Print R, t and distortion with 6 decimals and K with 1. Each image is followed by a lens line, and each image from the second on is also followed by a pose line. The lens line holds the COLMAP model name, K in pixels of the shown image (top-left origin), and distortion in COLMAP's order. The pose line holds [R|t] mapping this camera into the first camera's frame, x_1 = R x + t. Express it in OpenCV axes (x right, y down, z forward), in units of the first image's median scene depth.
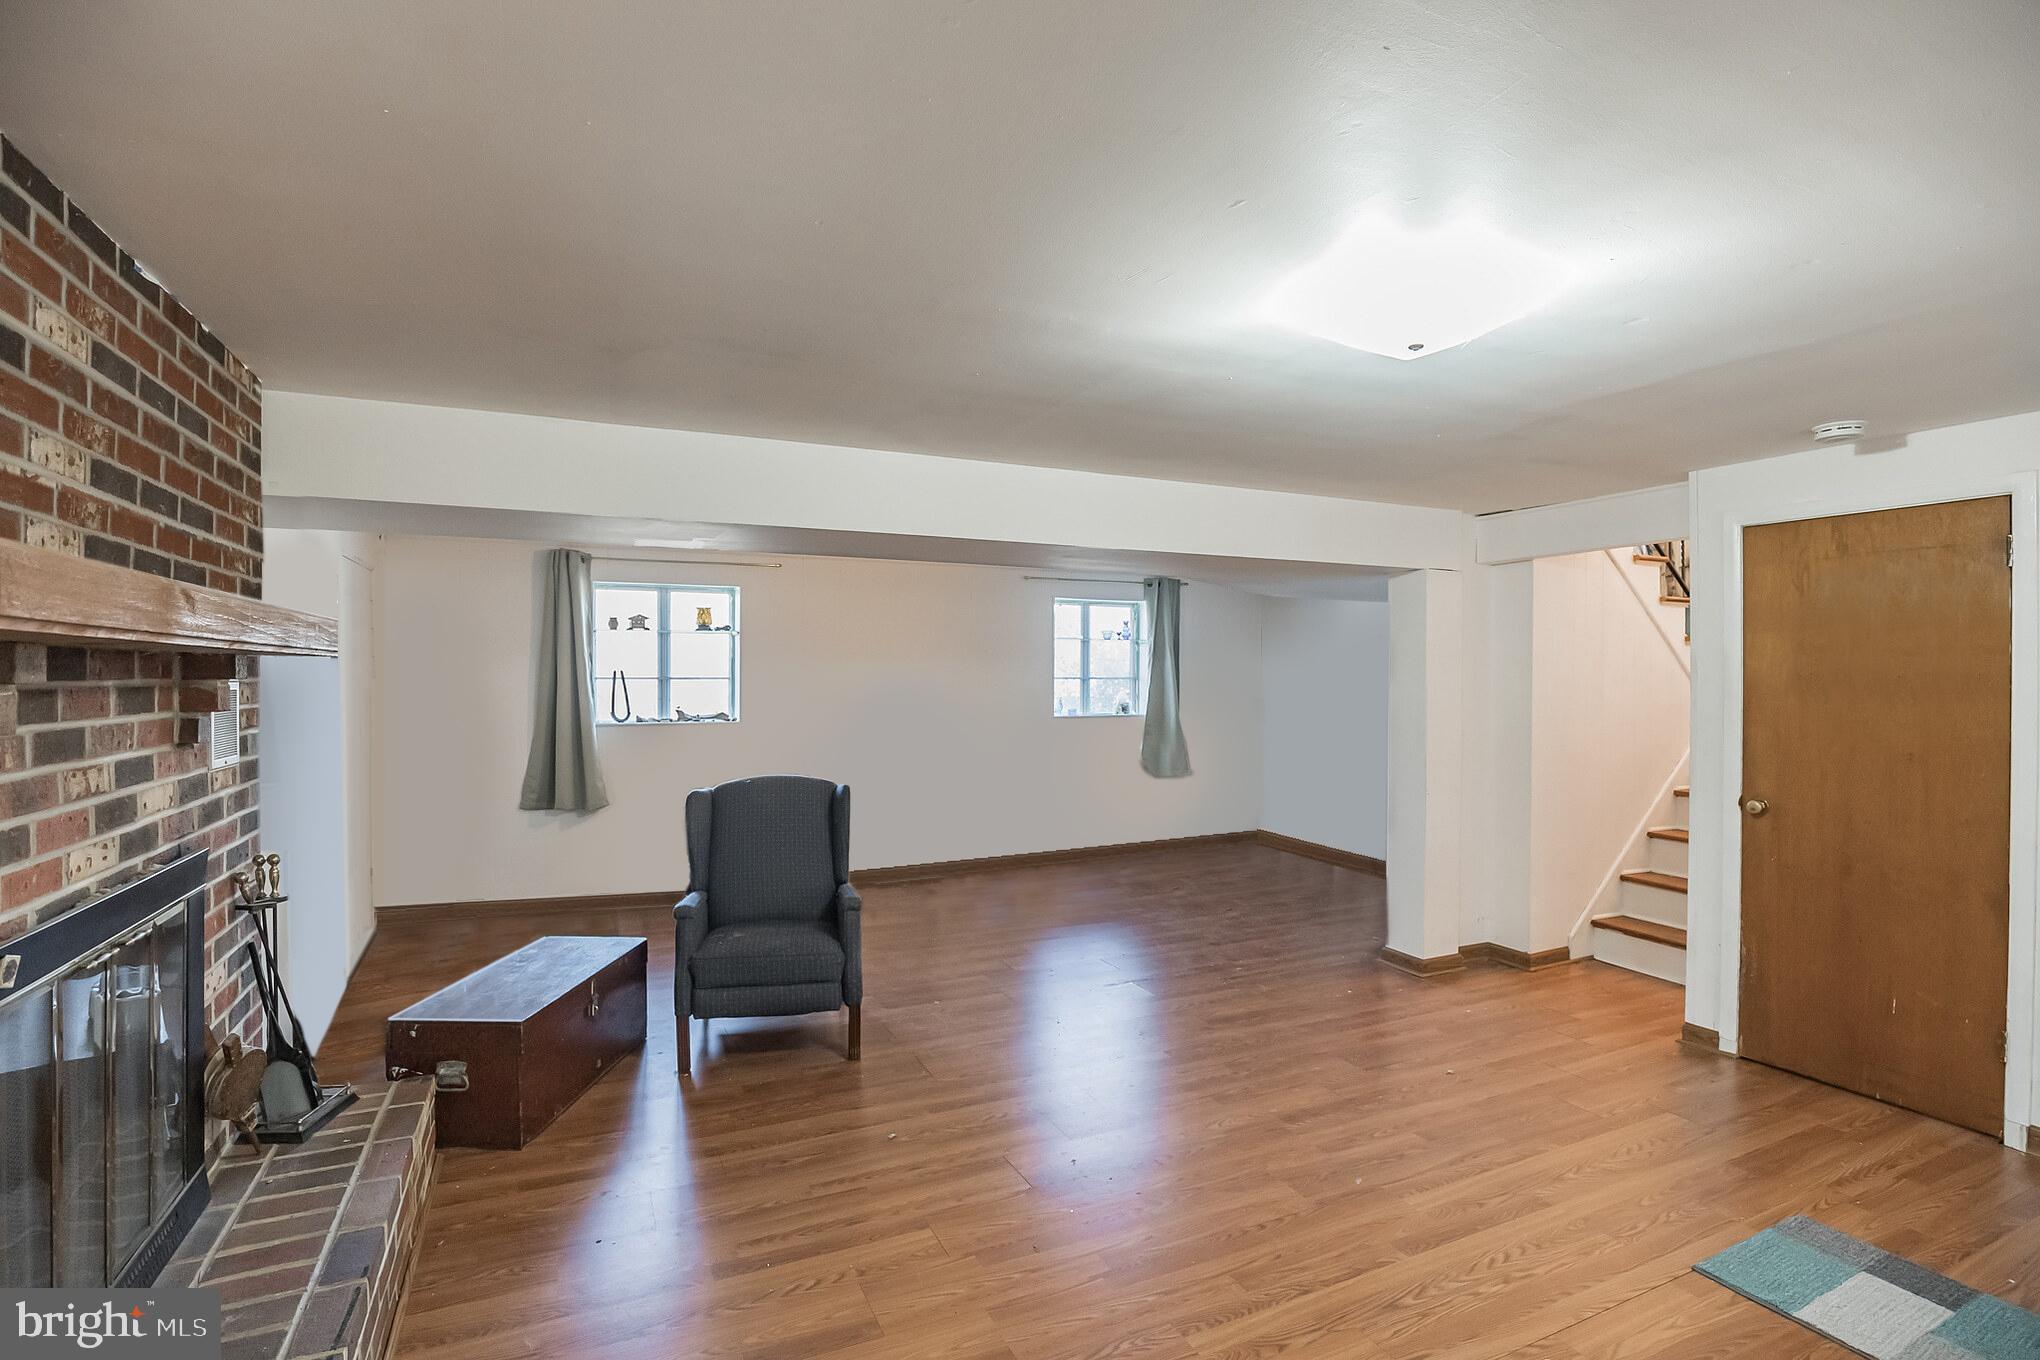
lens RADIAL K [[950.4, 0, 1012.0], [0, 950.4, 683.3], [0, 0, 1]] dist [-0.038373, 0.007920]
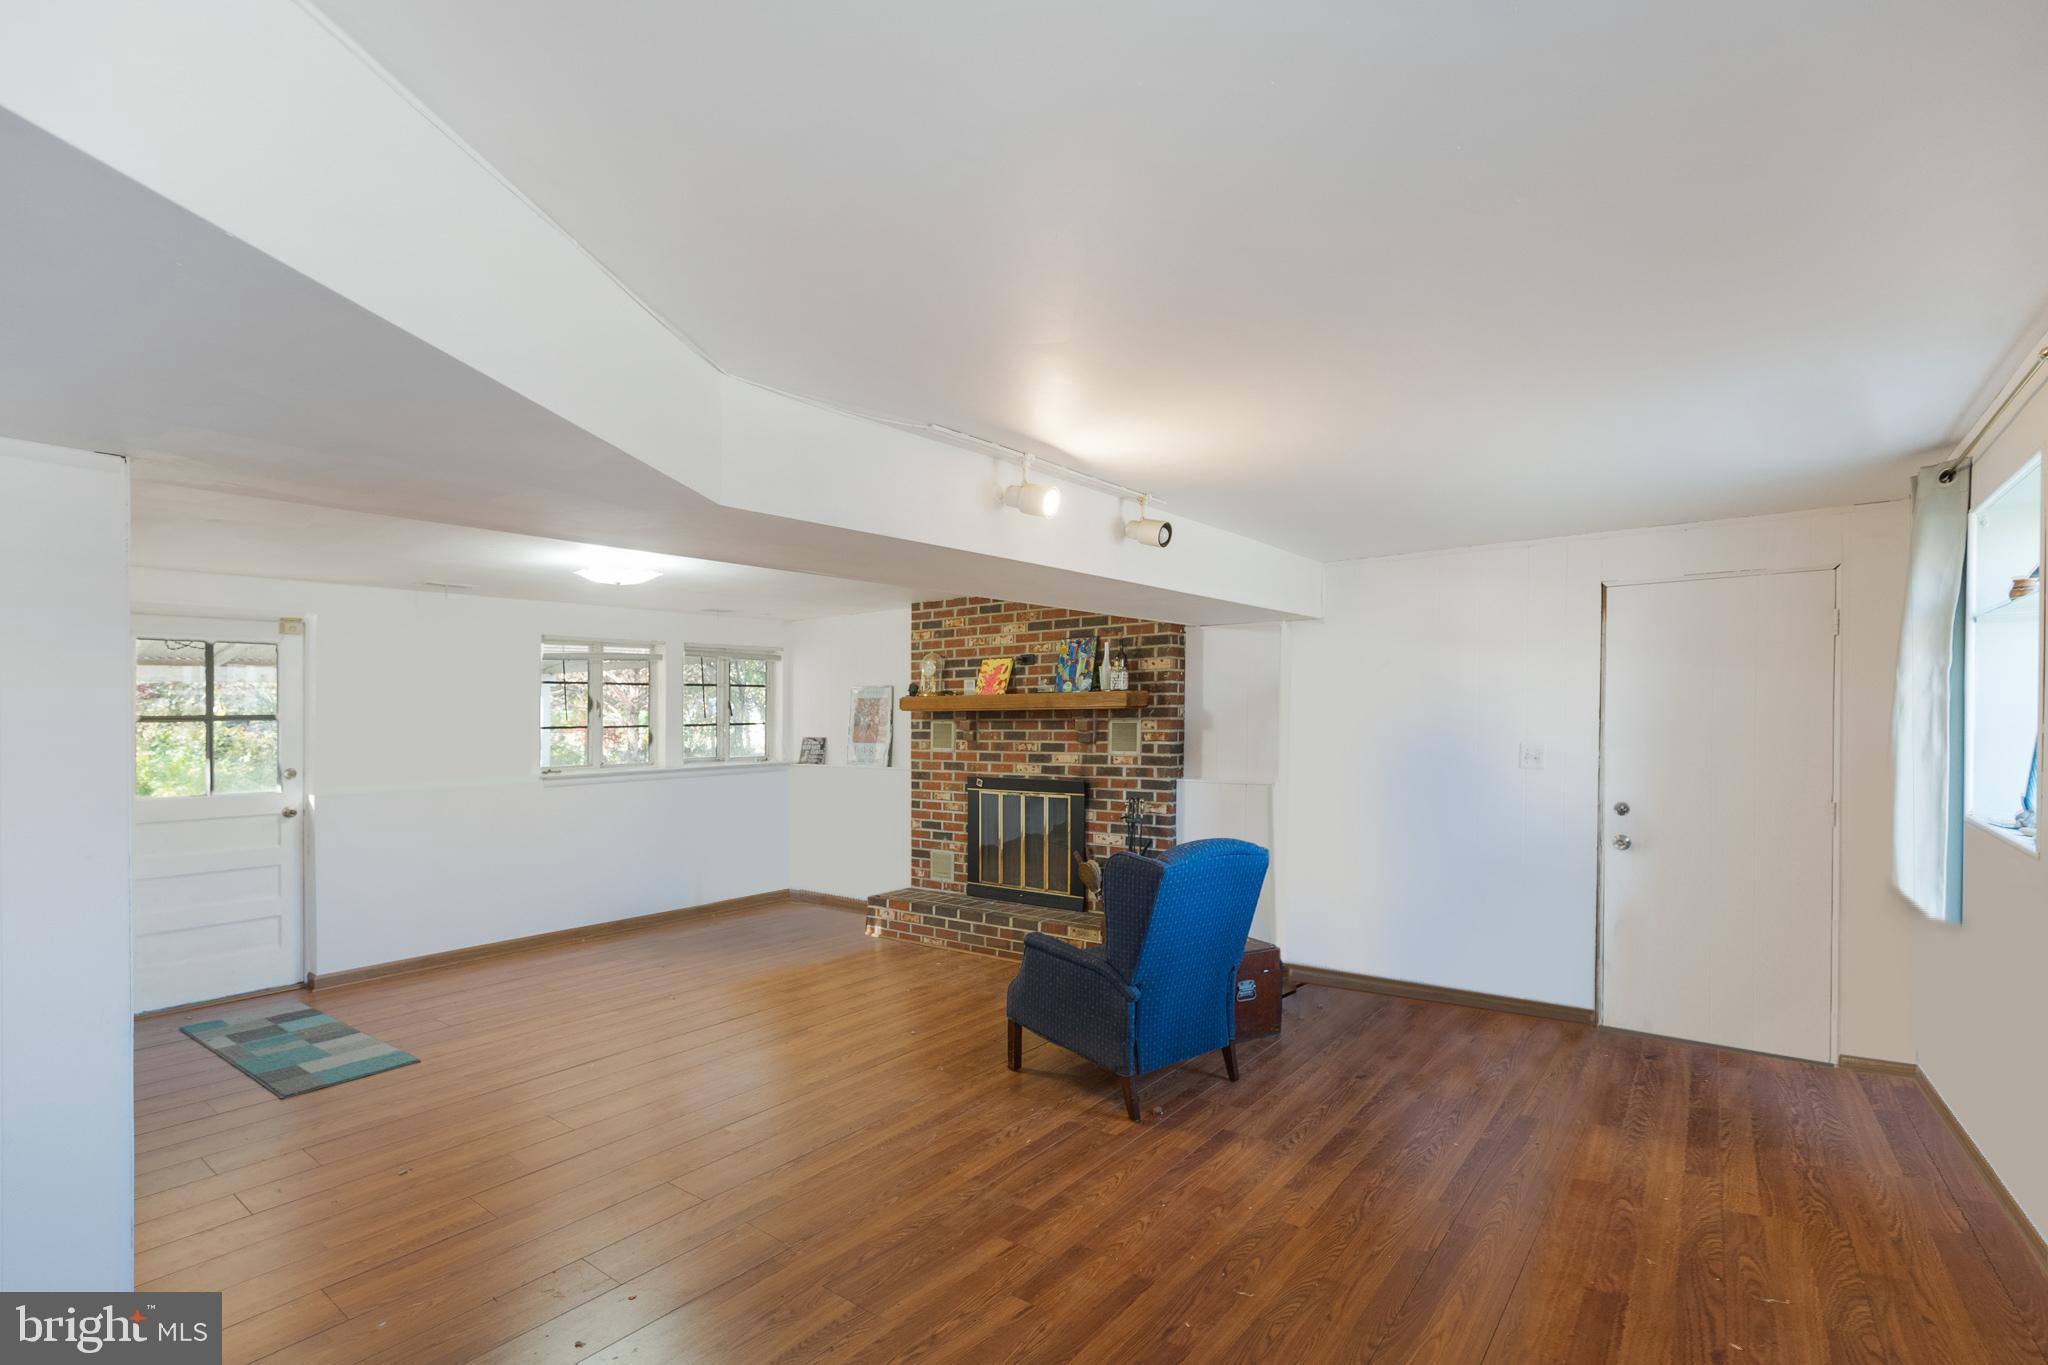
lens RADIAL K [[954.1, 0, 1016.0], [0, 954.1, 685.8], [0, 0, 1]] dist [-0.038373, 0.007920]
pose [[-0.890194, -0.010682, -0.455457, 0.673598], [-0.000306, 0.999739, -0.022848, -0.042875], [0.455582, -0.020200, -0.889964, 3.985116]]
